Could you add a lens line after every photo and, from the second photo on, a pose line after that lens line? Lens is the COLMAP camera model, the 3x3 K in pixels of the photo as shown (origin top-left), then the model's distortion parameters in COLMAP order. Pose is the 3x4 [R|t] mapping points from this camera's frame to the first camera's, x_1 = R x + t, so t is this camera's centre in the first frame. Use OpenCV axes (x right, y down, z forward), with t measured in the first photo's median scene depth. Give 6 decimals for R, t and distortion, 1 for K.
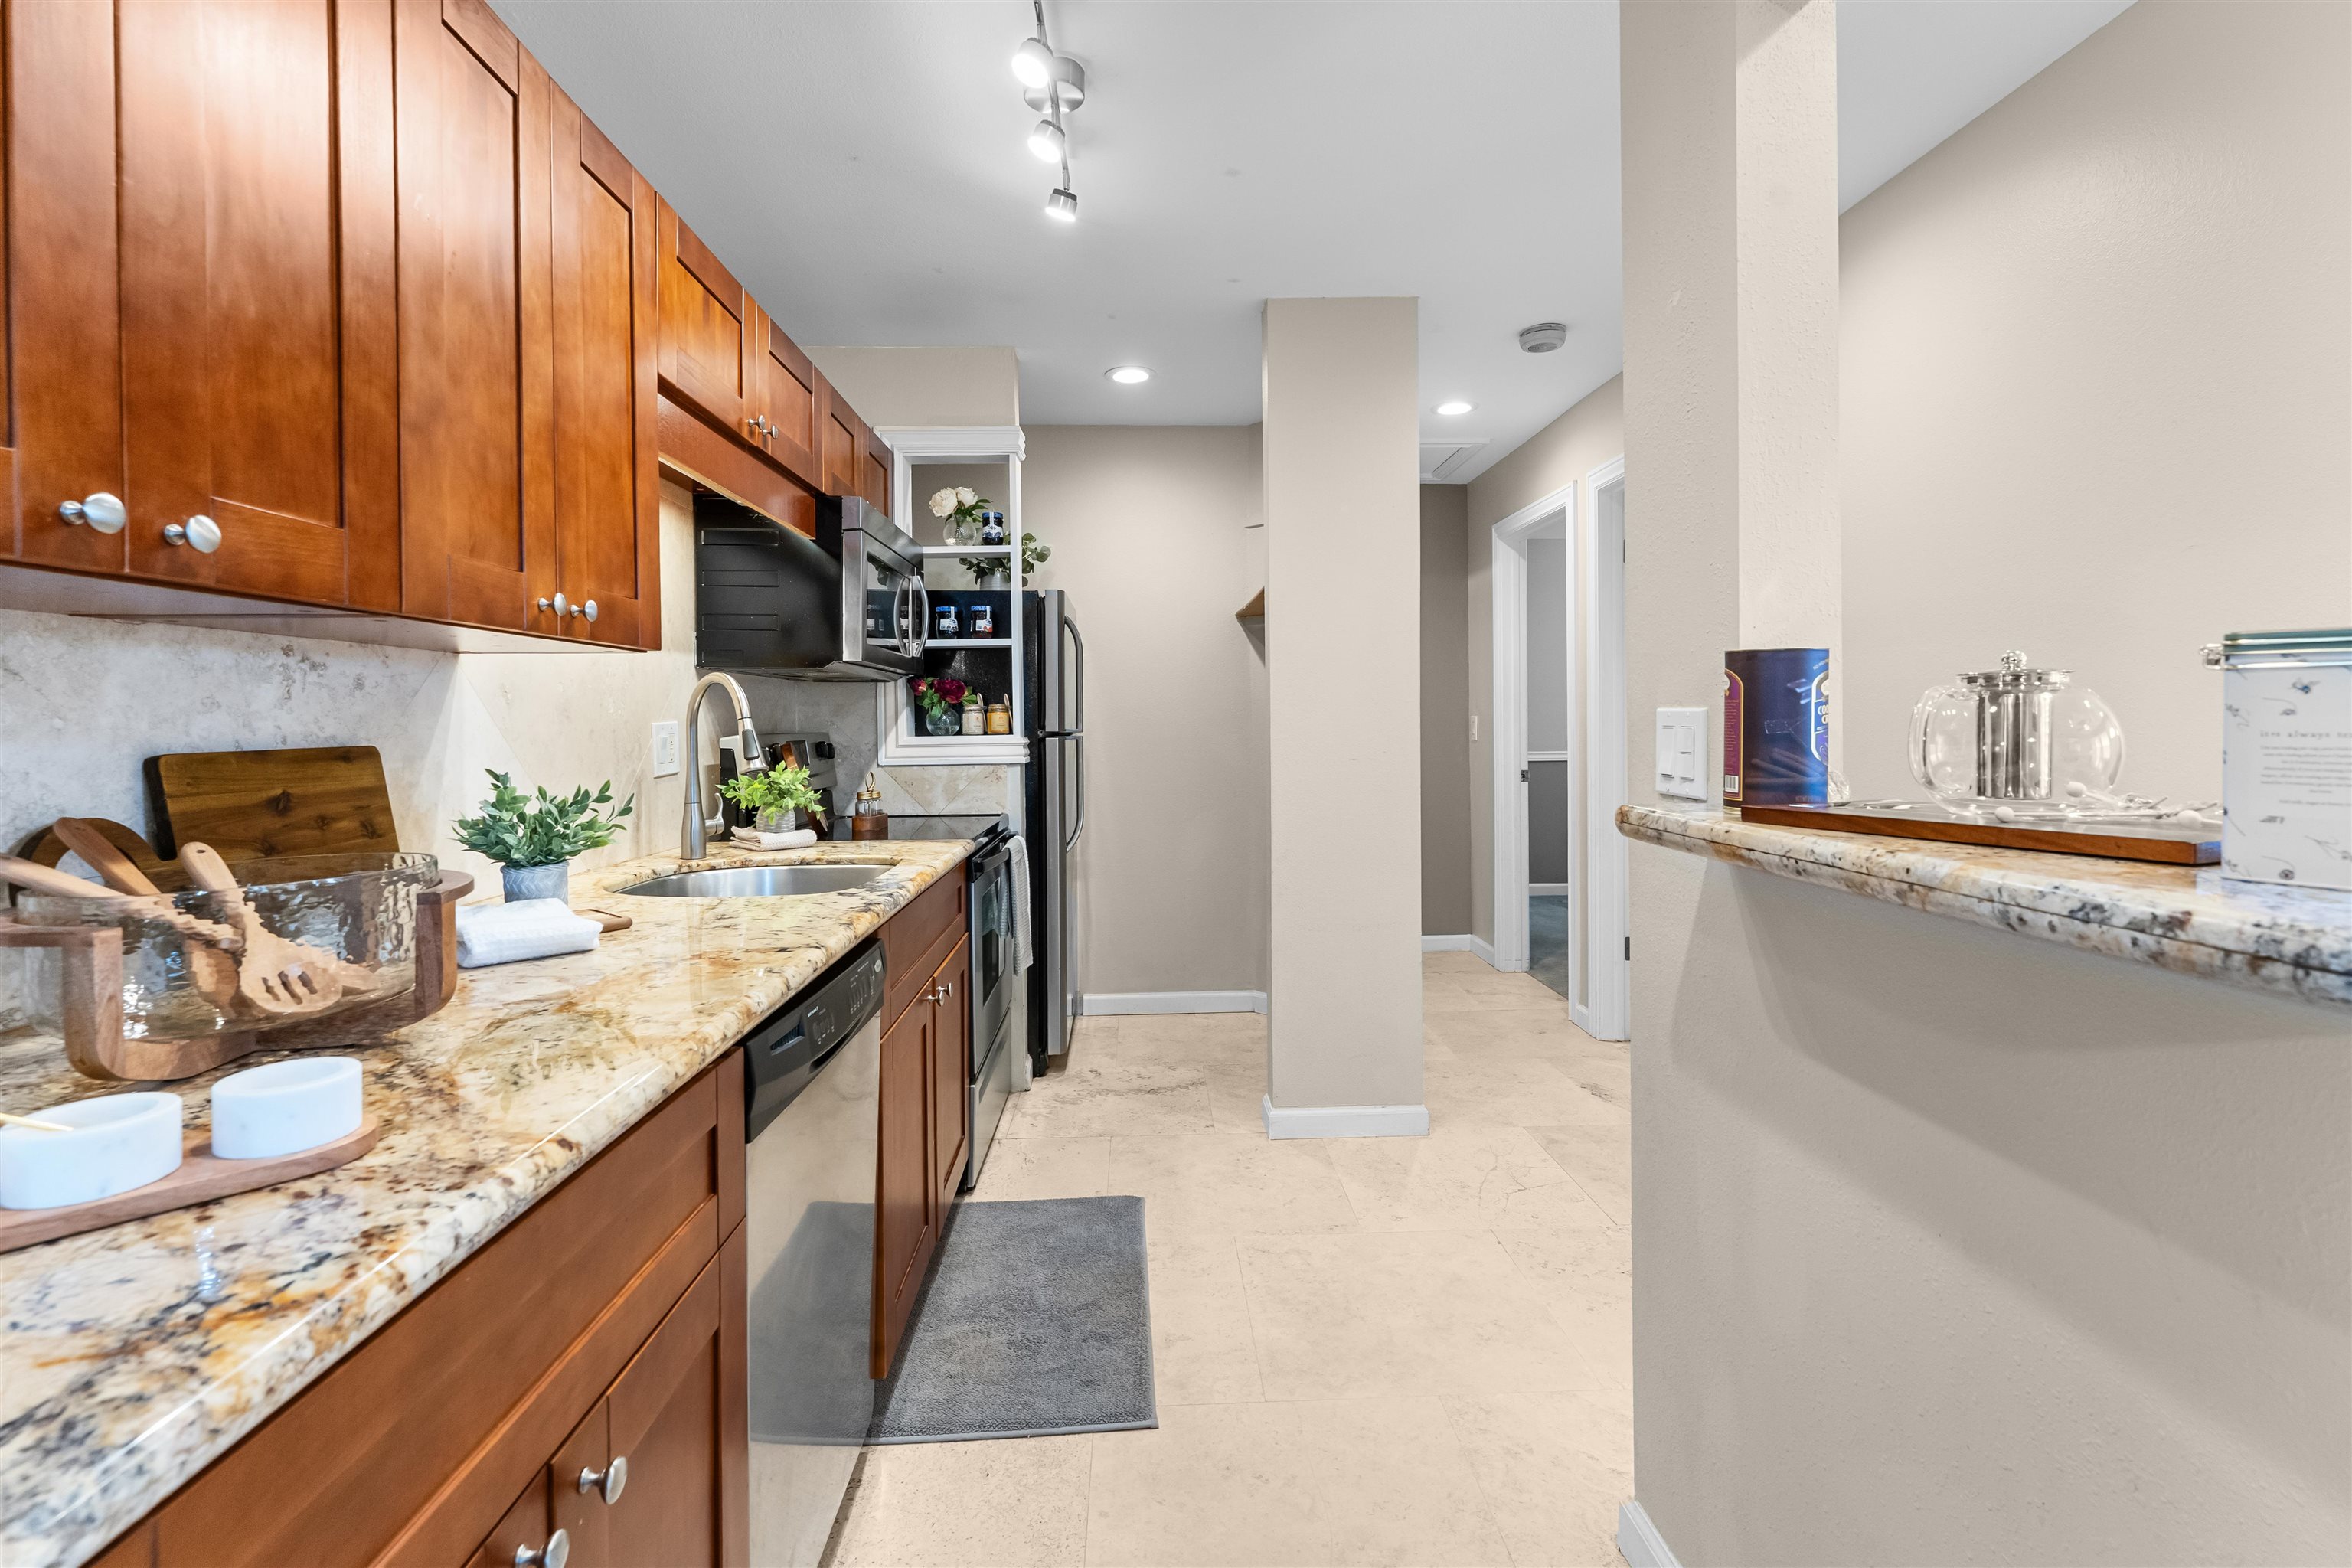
lens RADIAL K [[1054.1, 0, 1180.8], [0, 1054.1, 728.0], [0, 0, 1]] dist [-0.001781, -0.000613]
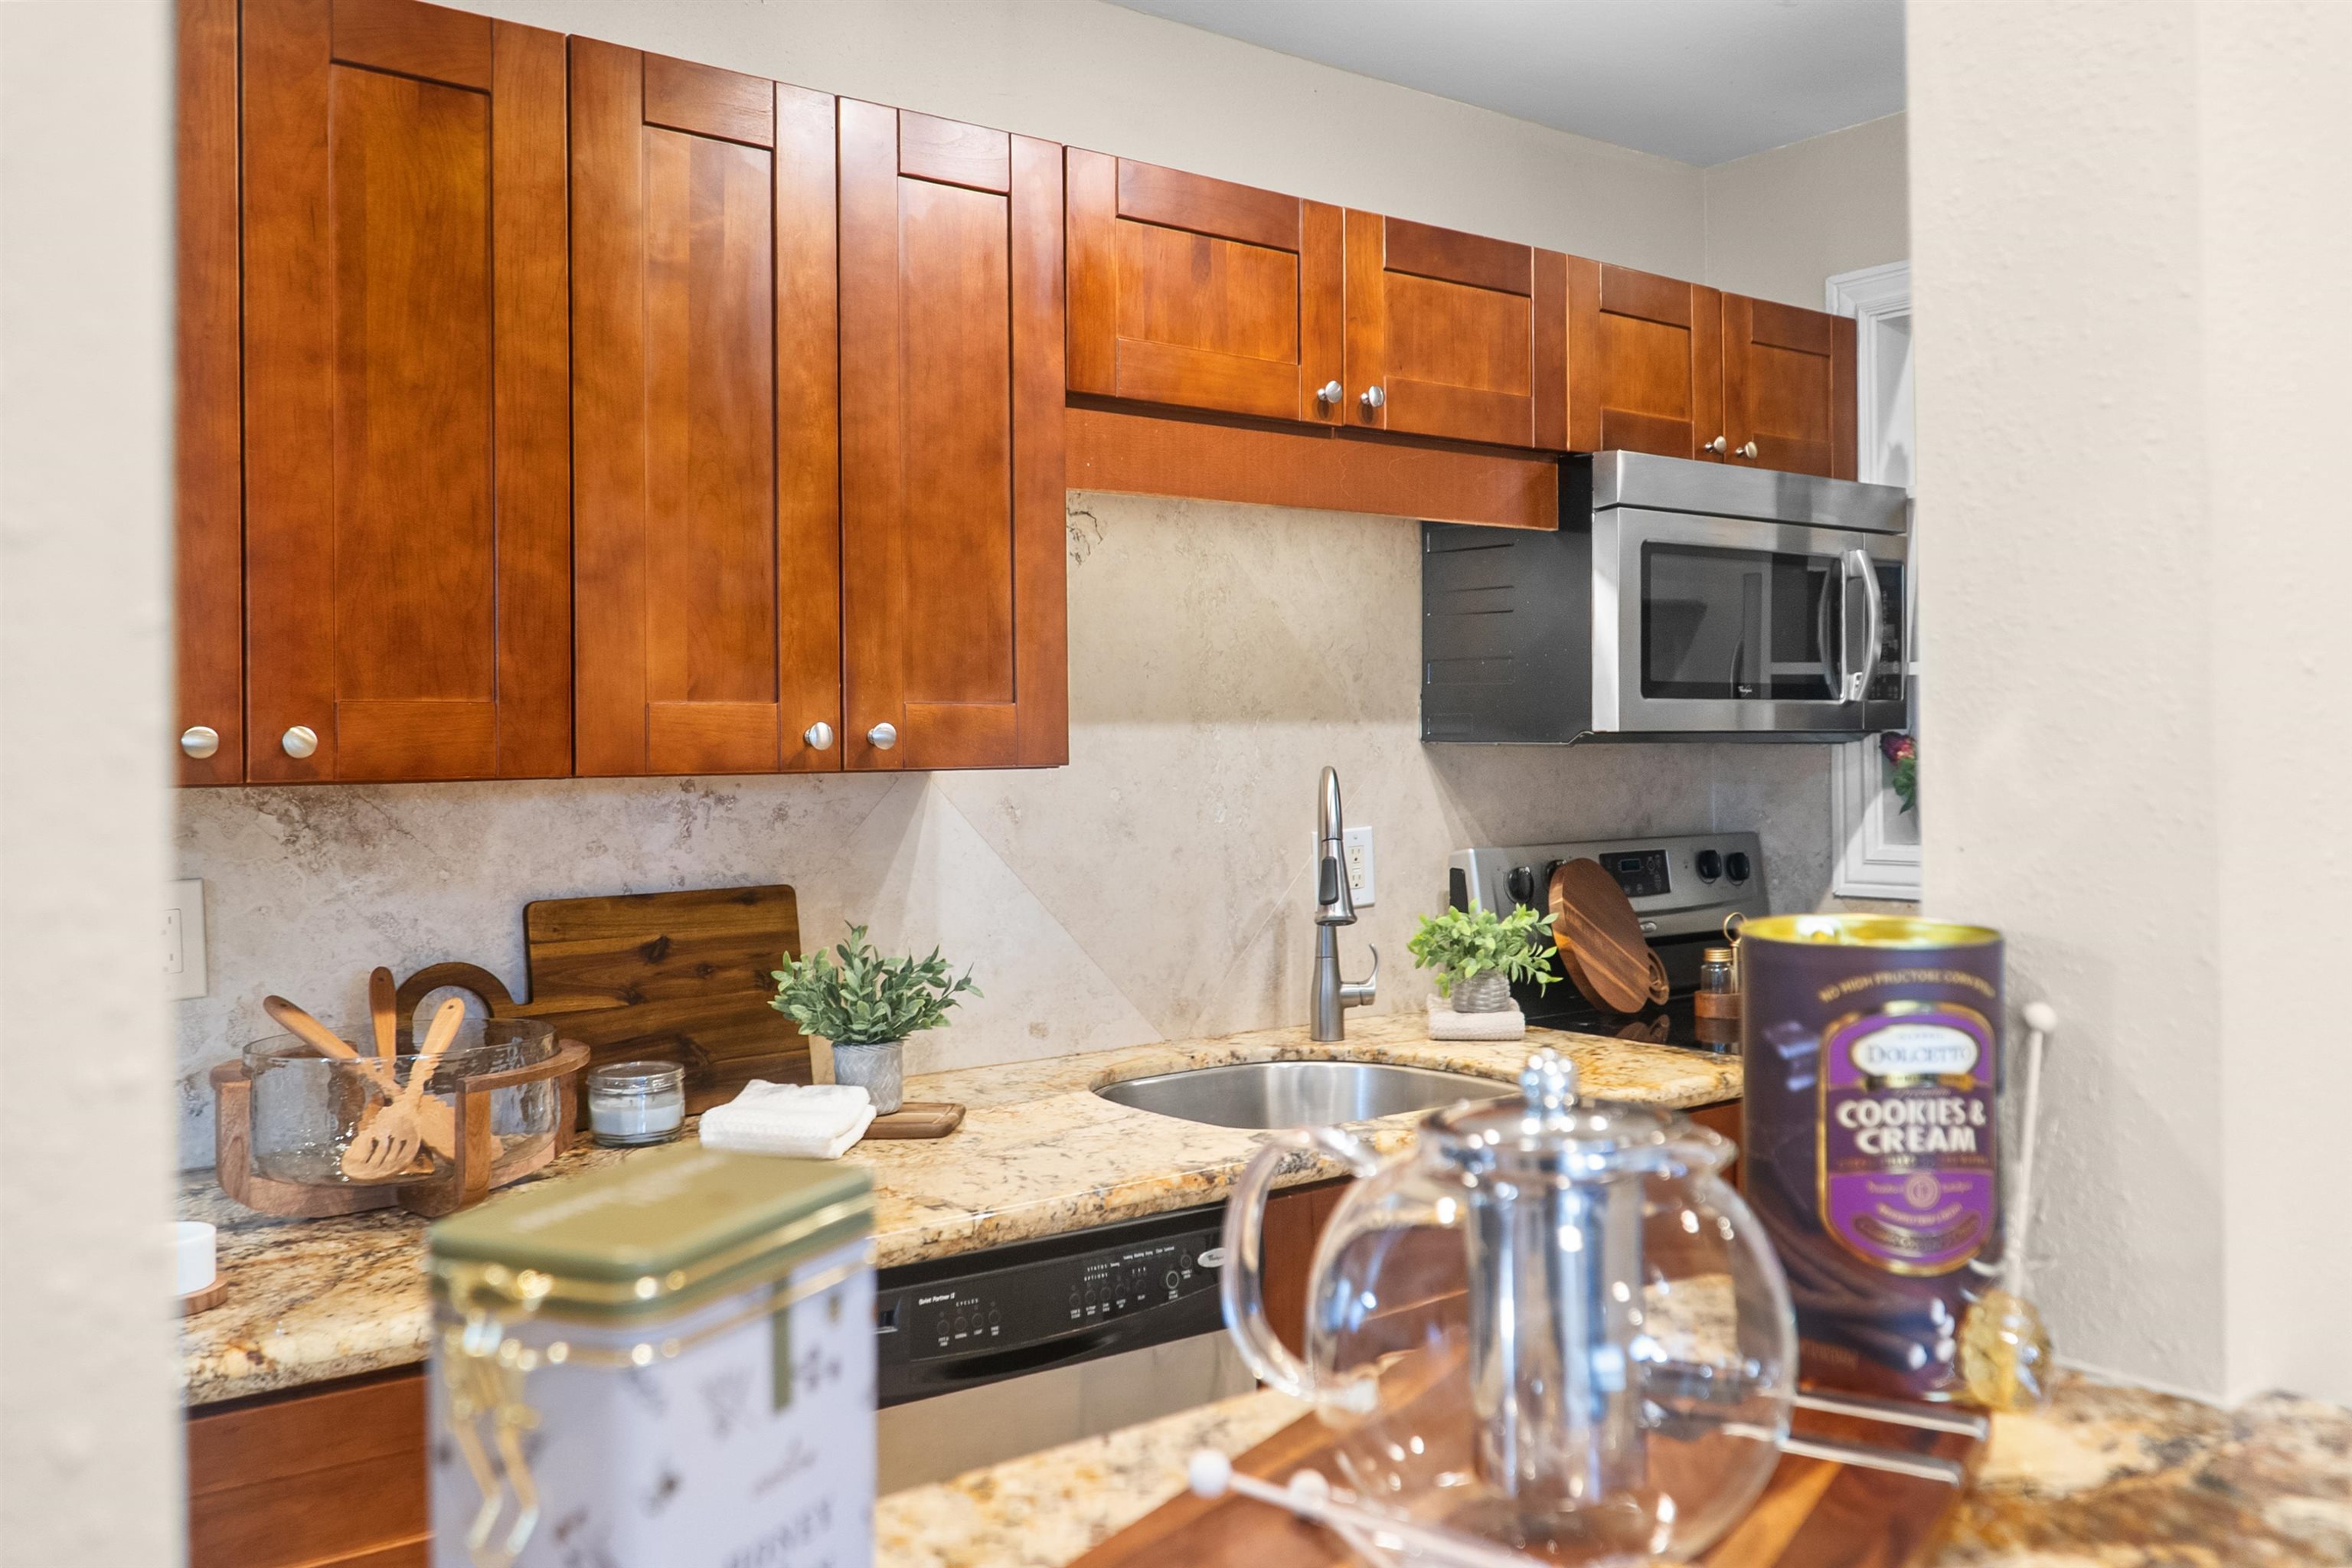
lens RADIAL K [[1926.2, 0, 1176.9], [0, 1926.2, 718.5], [0, 0, 1]] dist [-0.004473, -0.004721]
pose [[0.581938, -0.007758, -0.813196, 0.851573], [0.000640, 0.999959, -0.009082, -0.123240], [0.813233, 0.004765, 0.581919, 0.362861]]
